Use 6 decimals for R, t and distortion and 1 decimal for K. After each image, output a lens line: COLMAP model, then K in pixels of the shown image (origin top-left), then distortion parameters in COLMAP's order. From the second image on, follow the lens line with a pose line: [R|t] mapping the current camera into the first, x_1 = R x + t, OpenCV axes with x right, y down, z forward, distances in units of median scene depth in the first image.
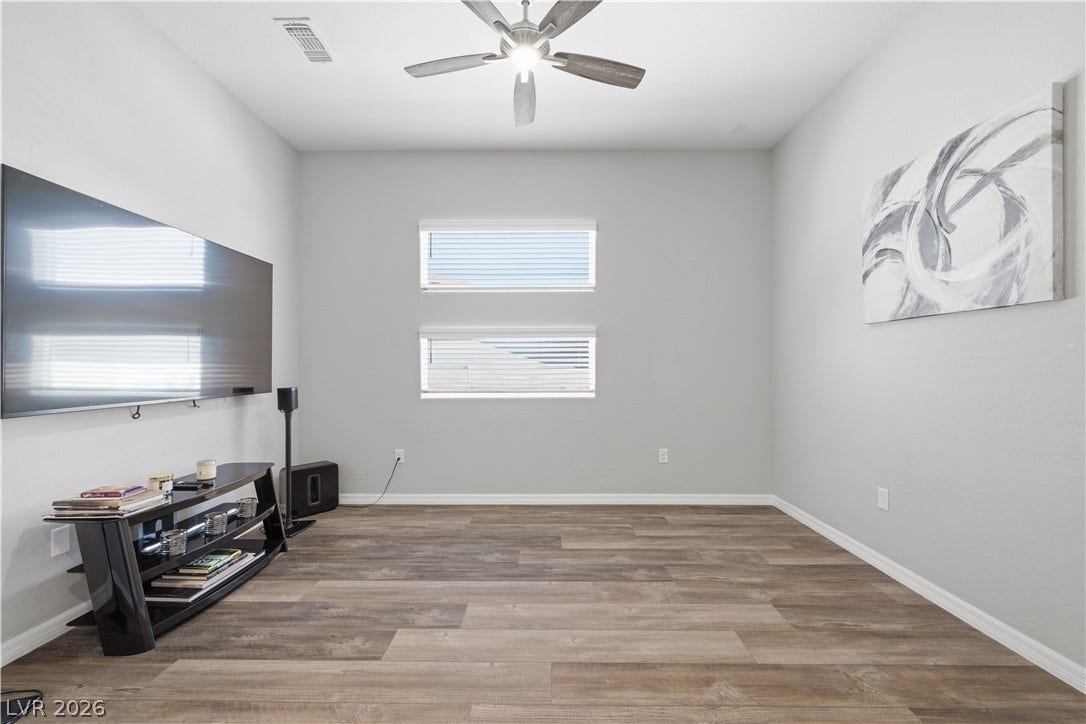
lens RADIAL K [[449.1, 0, 542.6], [0, 449.1, 366.2], [0, 0, 1]] dist [-0.001038, -0.000039]
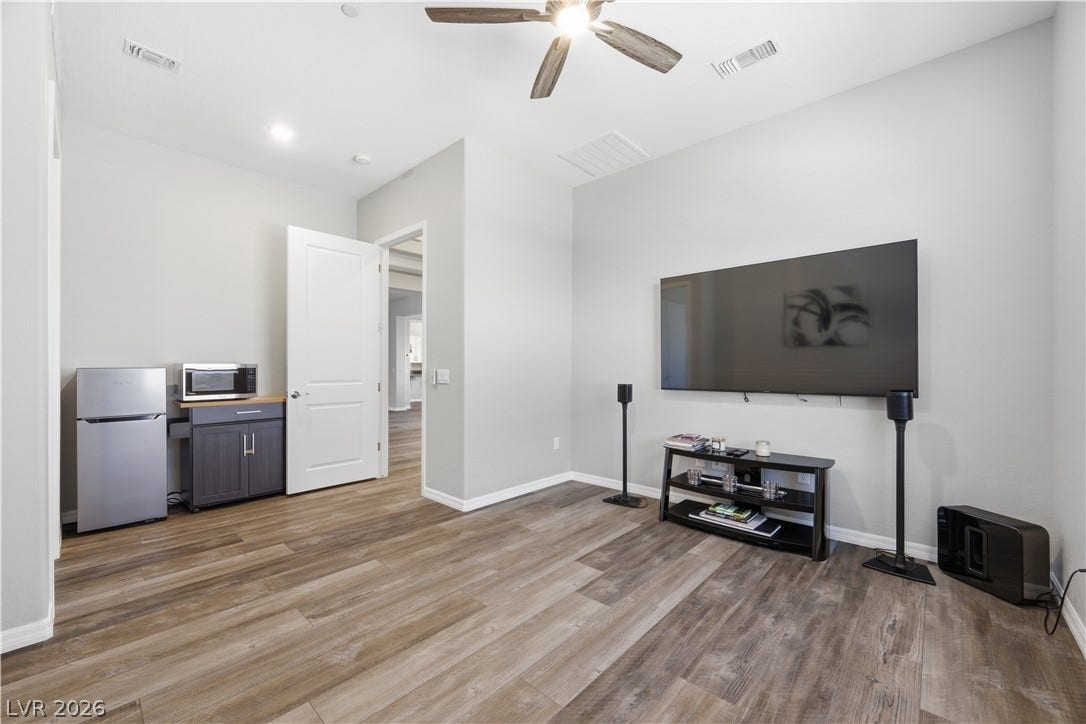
lens RADIAL K [[449.1, 0, 542.6], [0, 449.1, 366.2], [0, 0, 1]] dist [-0.001038, -0.000039]
pose [[-0.681150, -0.001059, -0.732143, 0.705543], [0.002618, 0.999989, -0.003882, 0.006057], [0.732139, -0.004561, -0.681140, 1.685995]]
